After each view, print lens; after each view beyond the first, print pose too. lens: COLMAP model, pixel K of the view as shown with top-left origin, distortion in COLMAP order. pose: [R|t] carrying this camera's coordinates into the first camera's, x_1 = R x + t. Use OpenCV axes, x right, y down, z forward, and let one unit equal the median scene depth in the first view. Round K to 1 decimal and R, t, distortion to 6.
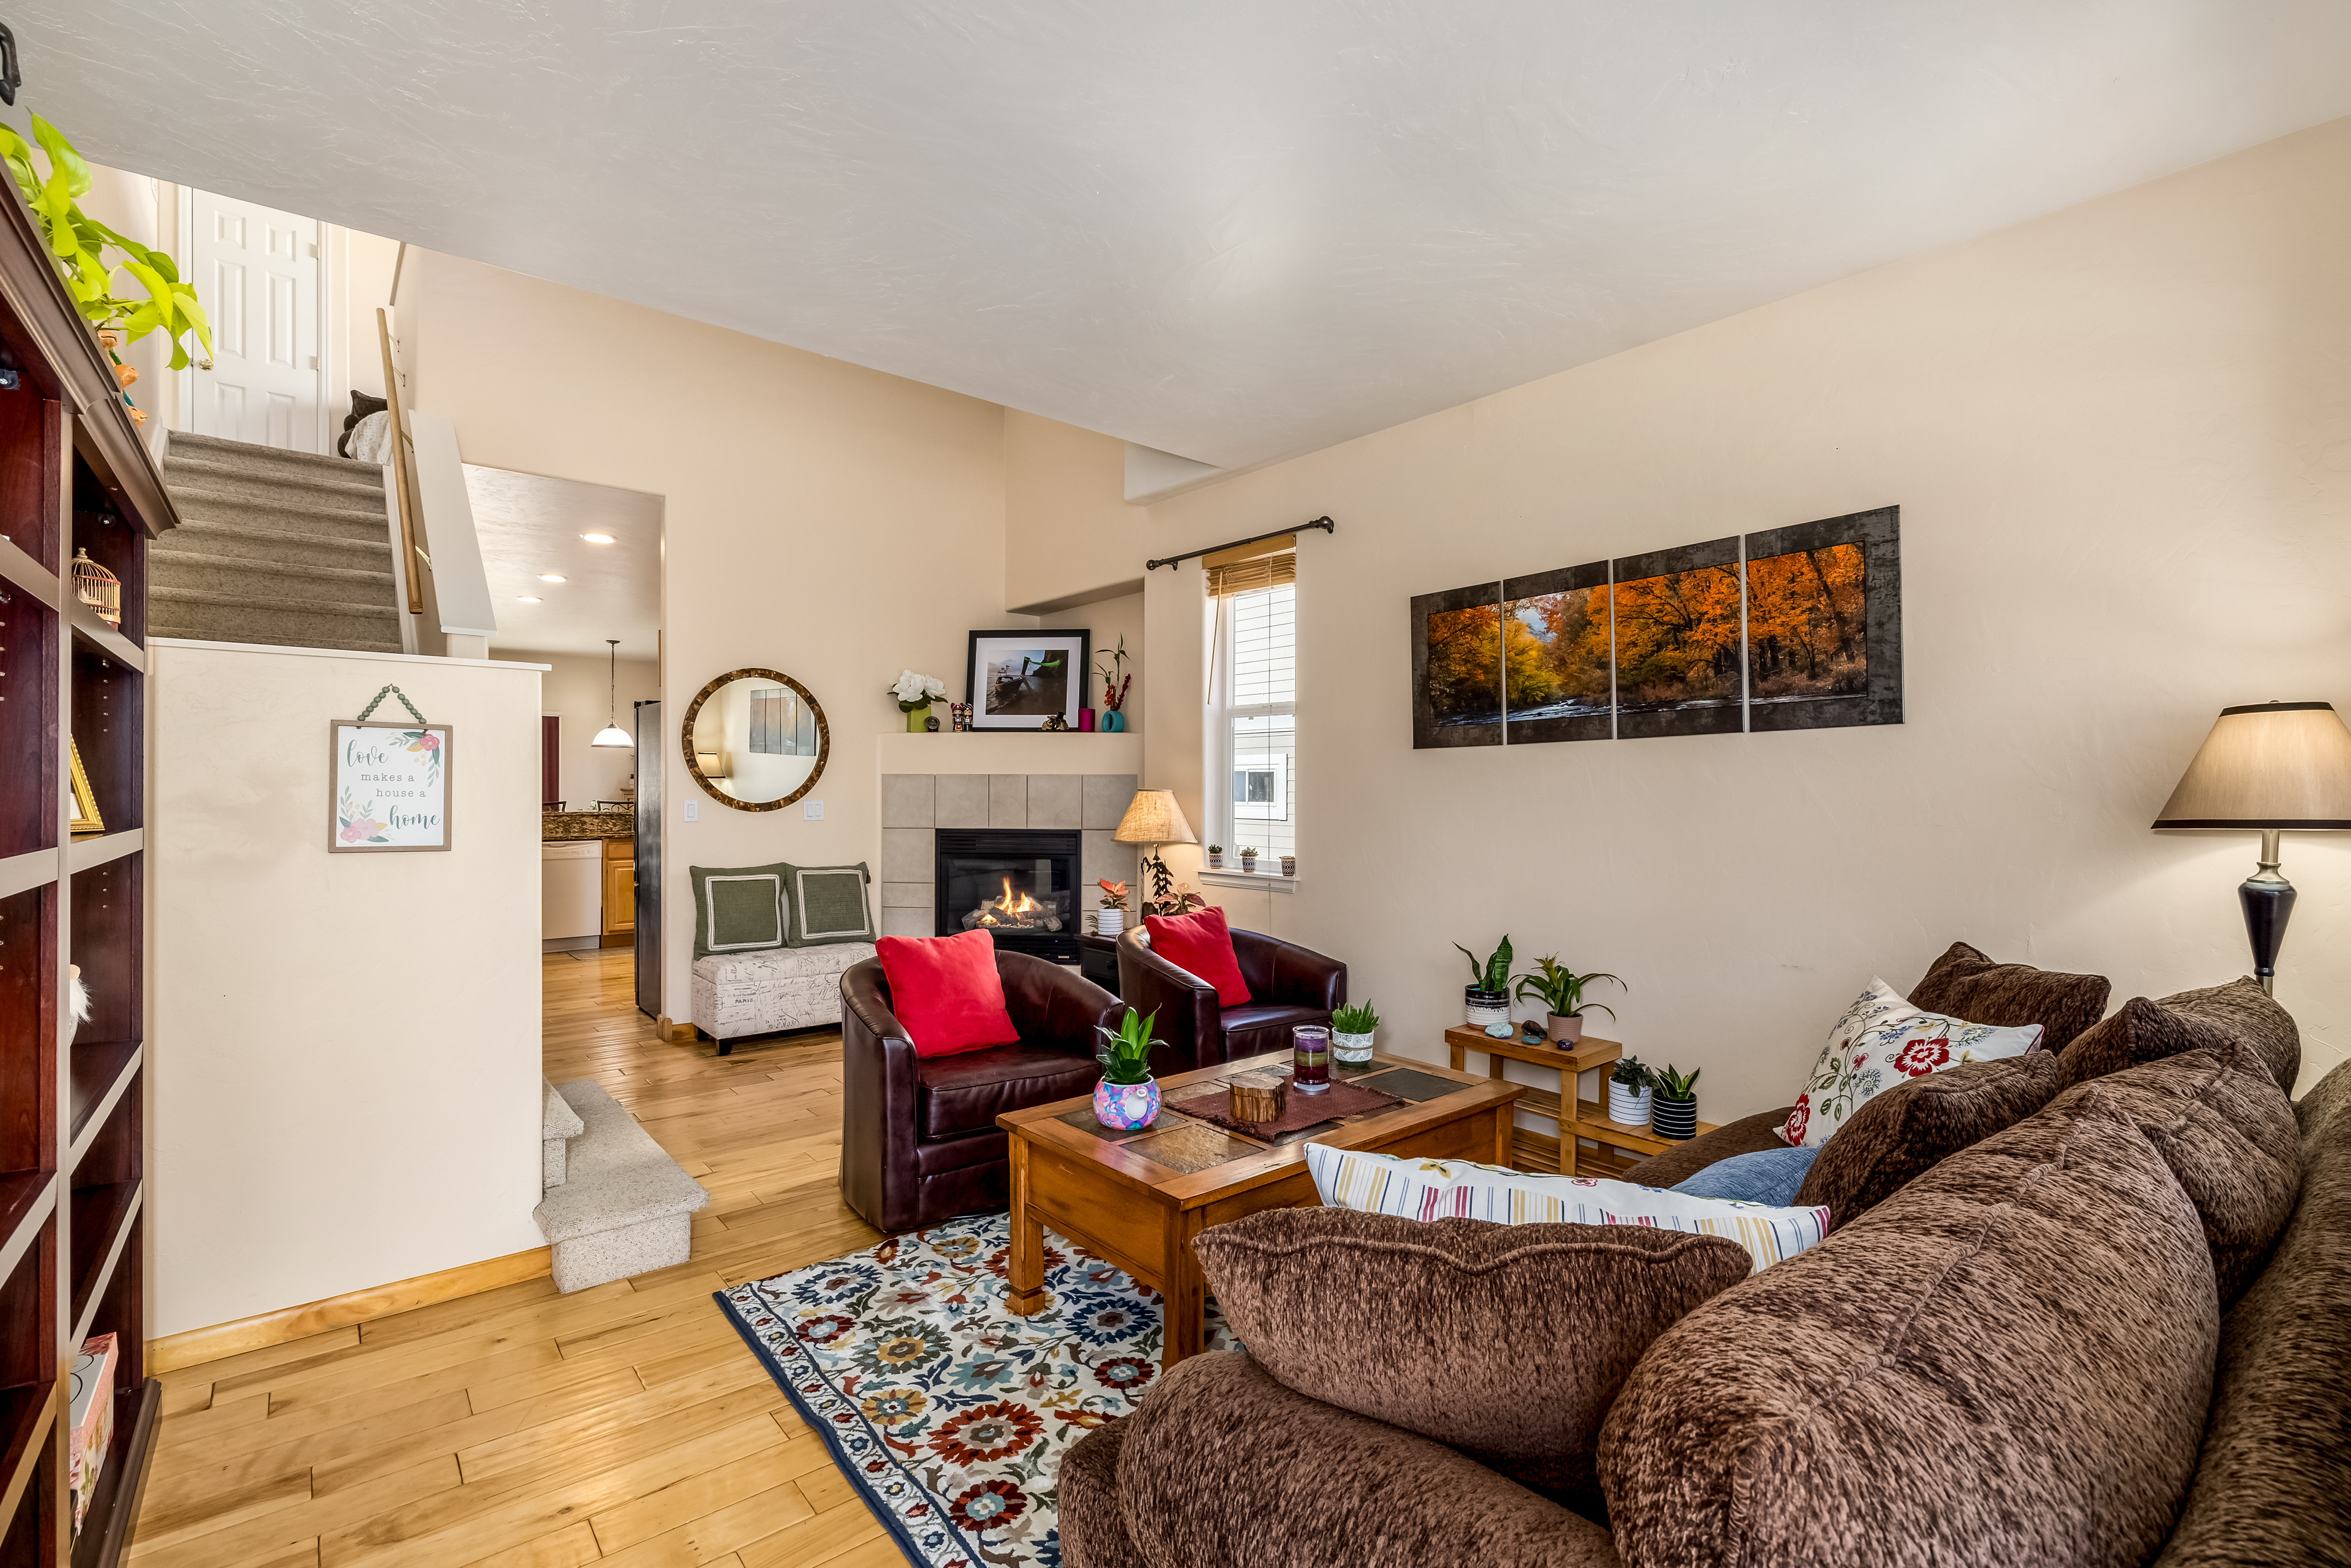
lens RADIAL K [[1046.8, 0, 1105.7], [0, 1046.8, 792.8], [0, 0, 1]] dist [-0.010375, 0.002471]
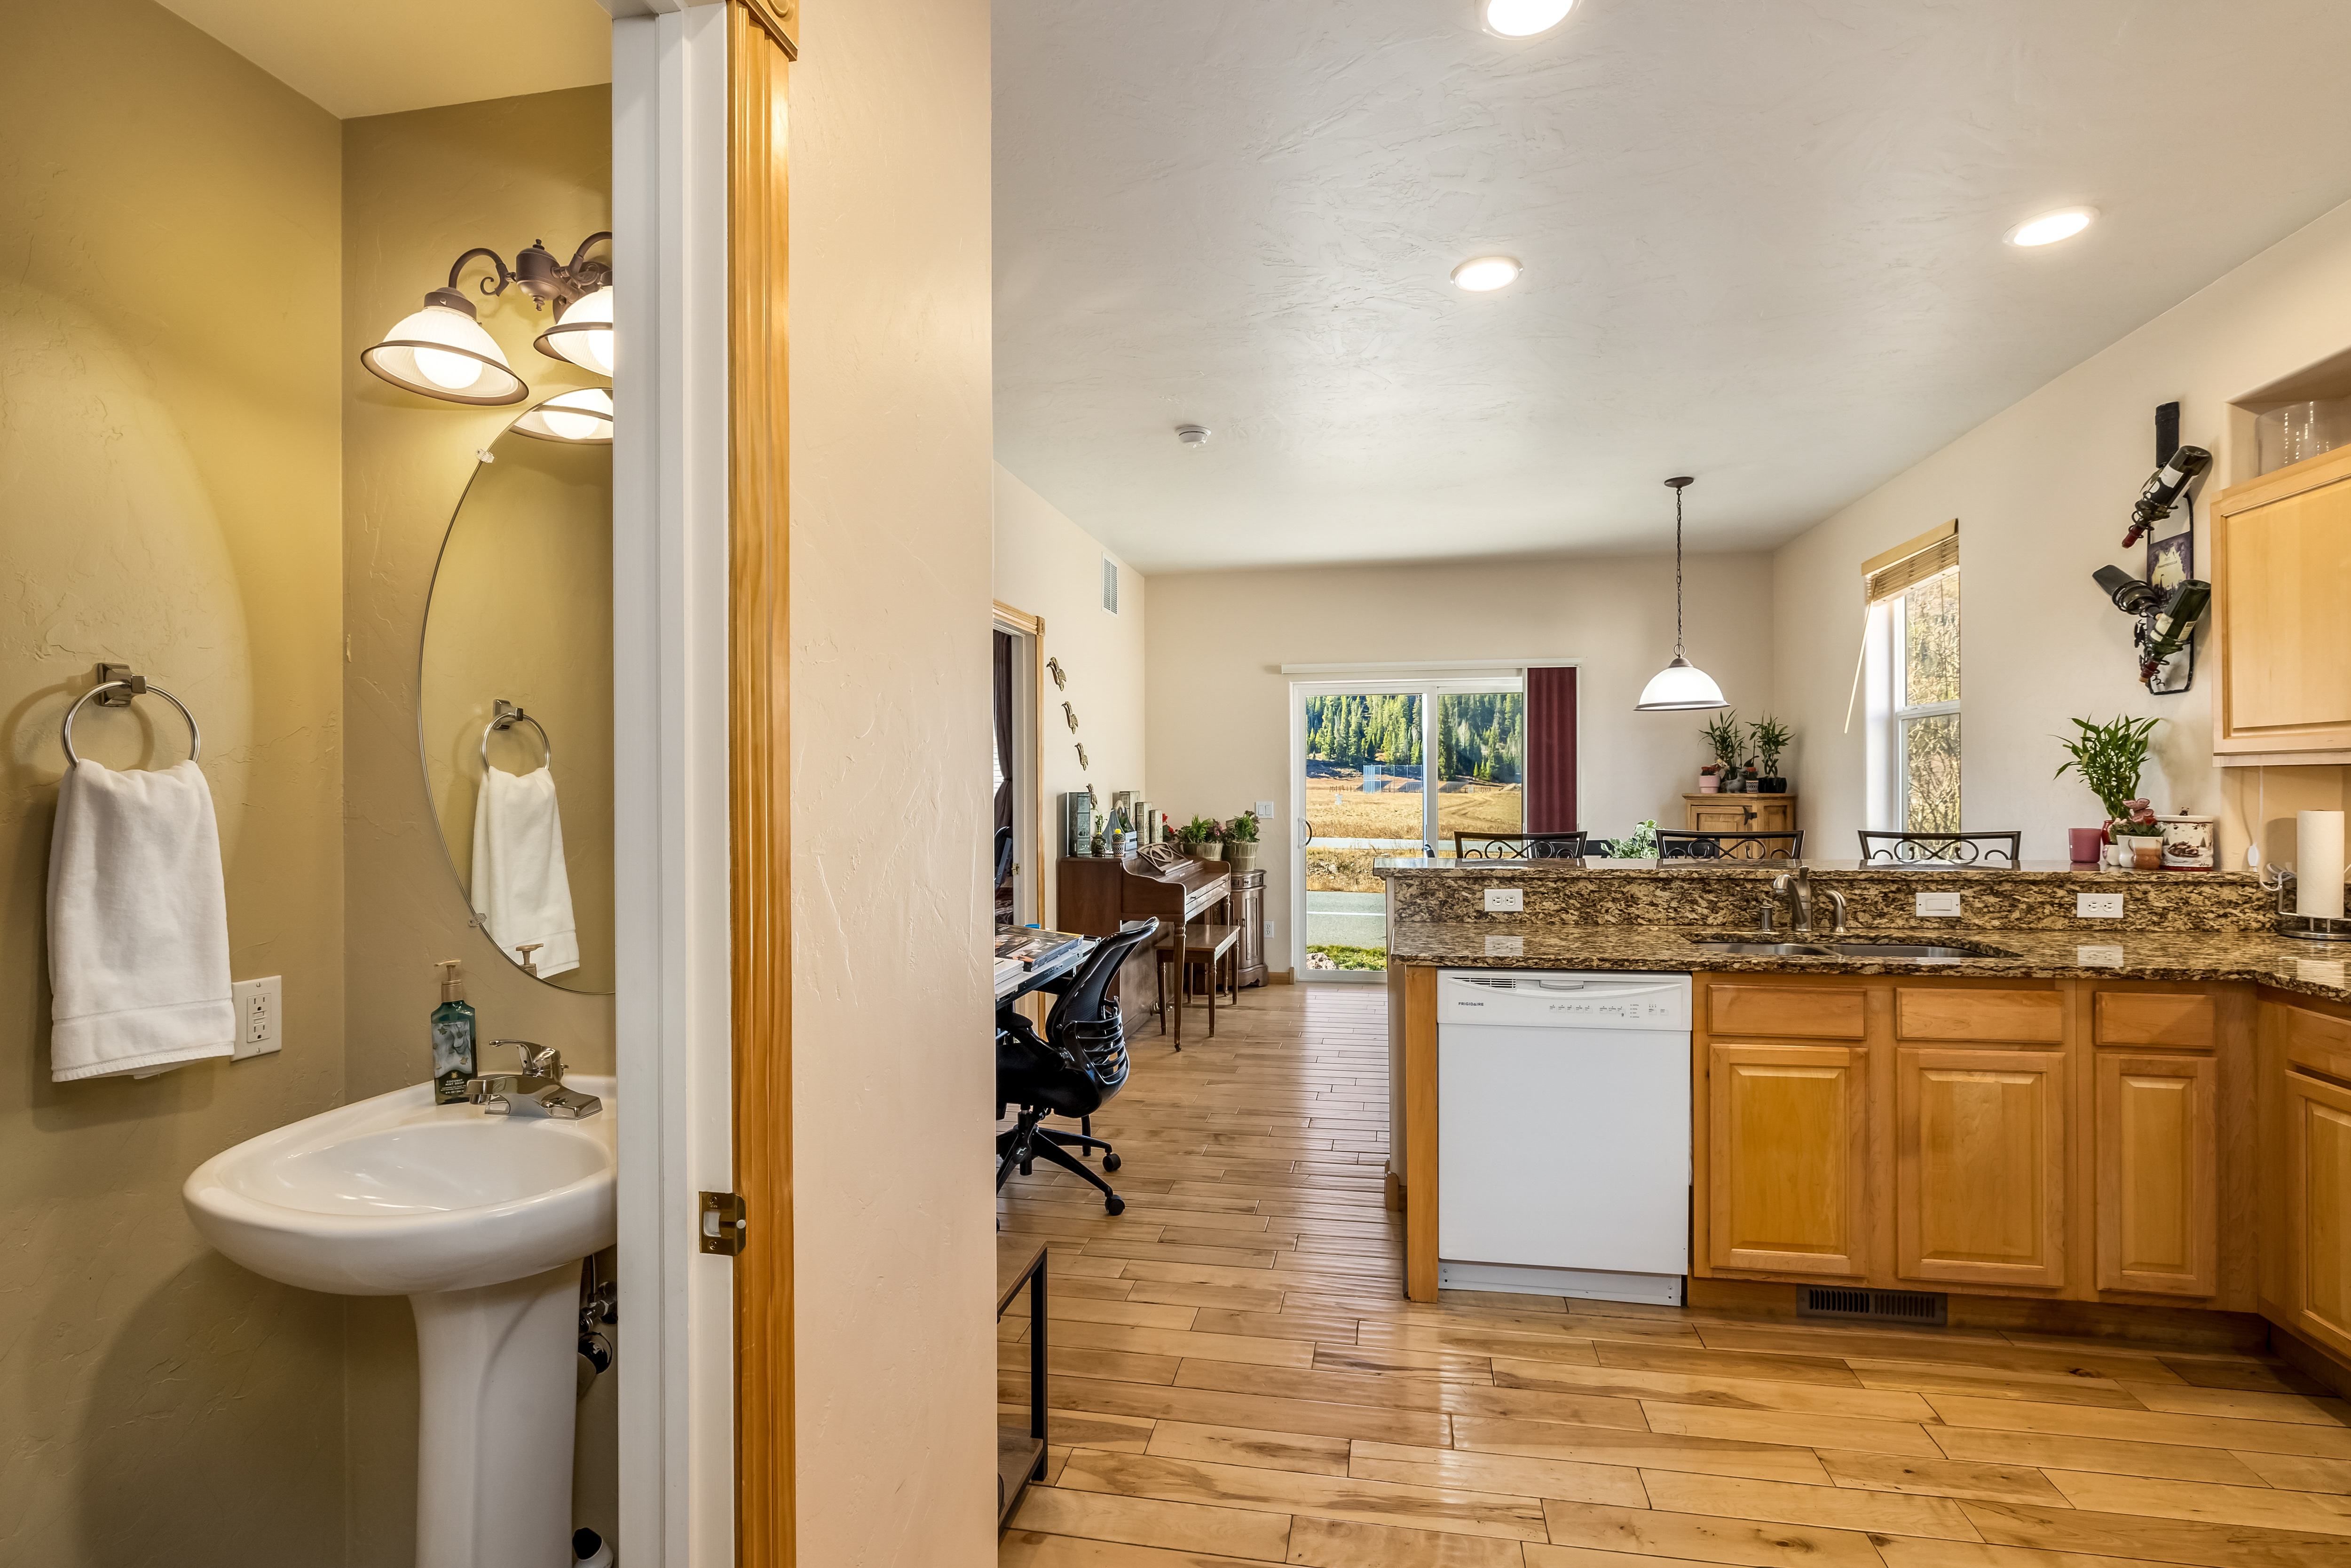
lens RADIAL K [[1047.1, 0, 1205.3], [0, 1047.1, 786.4], [0, 0, 1]] dist [-0.003663, 0.000377]
pose [[0.670254, -0.010539, -0.742057, -0.783312], [0.009017, 0.999941, -0.006057, -0.021871], [0.742077, -0.002631, 0.670309, 1.545073]]
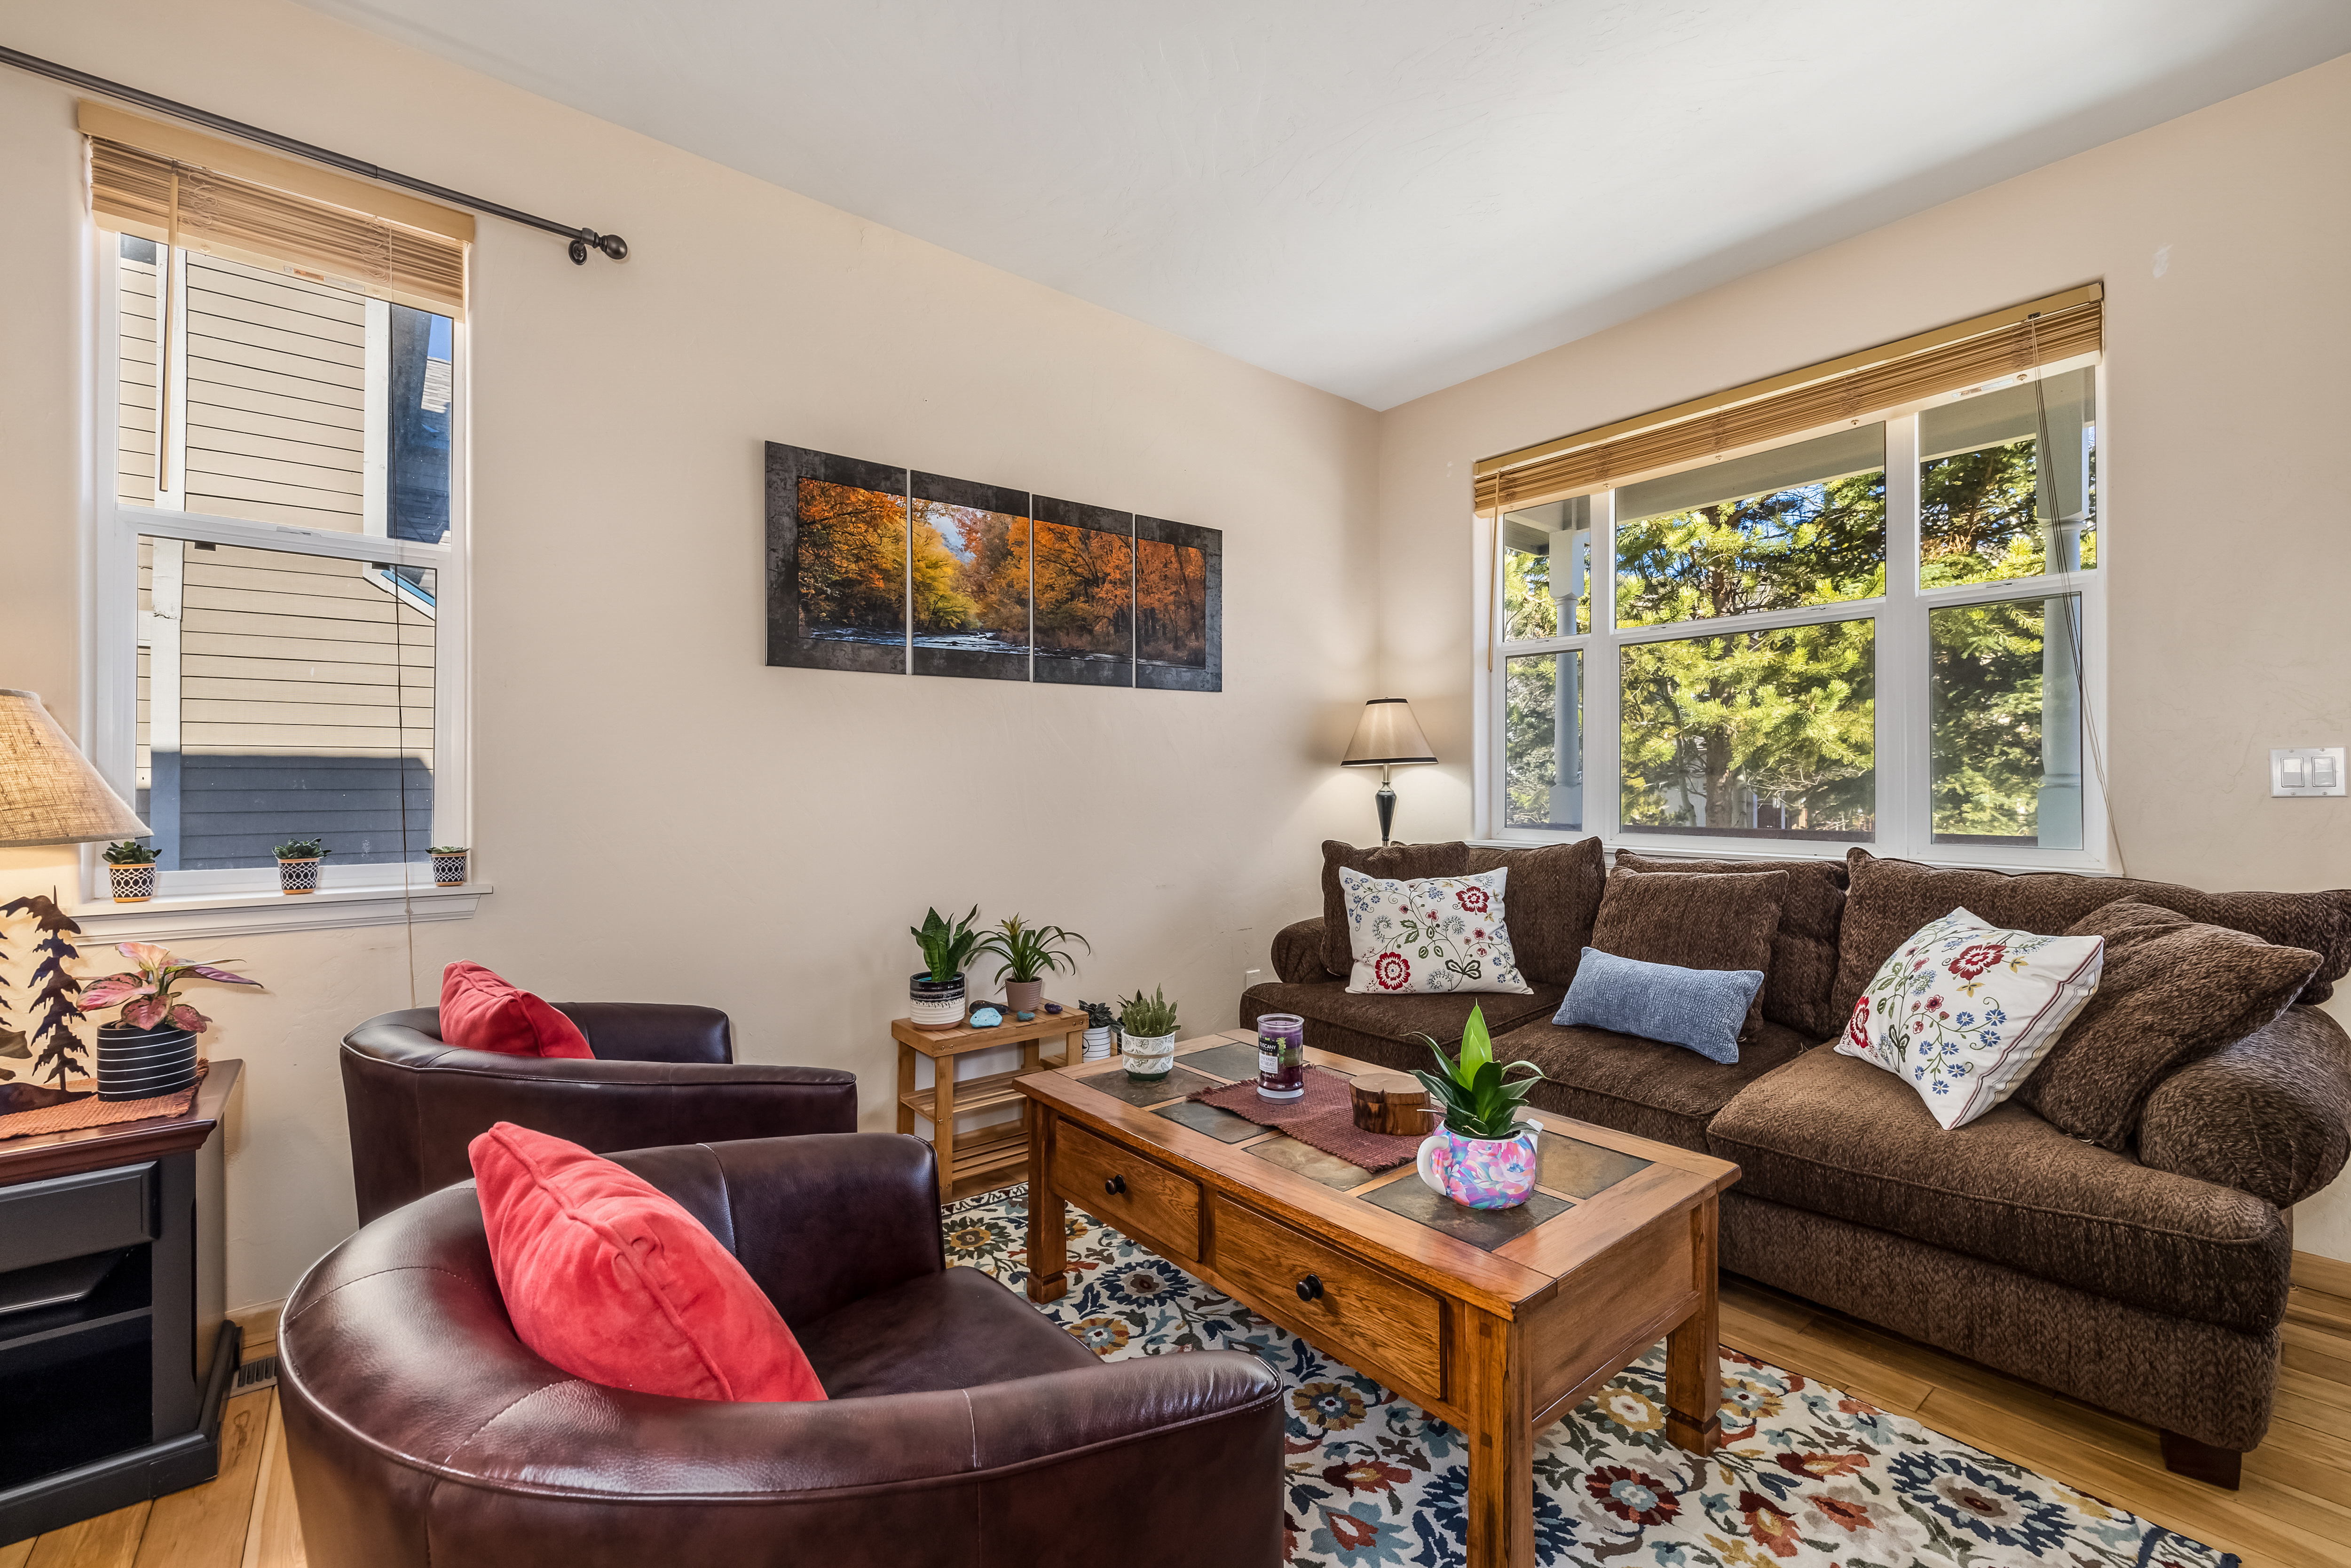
lens RADIAL K [[986.3, 0, 1204.6], [0, 986.3, 793.8], [0, 0, 1]] dist [-0.001156, -0.000031]
pose [[-0.046529, -0.012745, 0.998836, -0.434174], [0.003415, 0.999911, 0.012918, 0.041119], [-0.998911, 0.004012, -0.046482, 0.894547]]
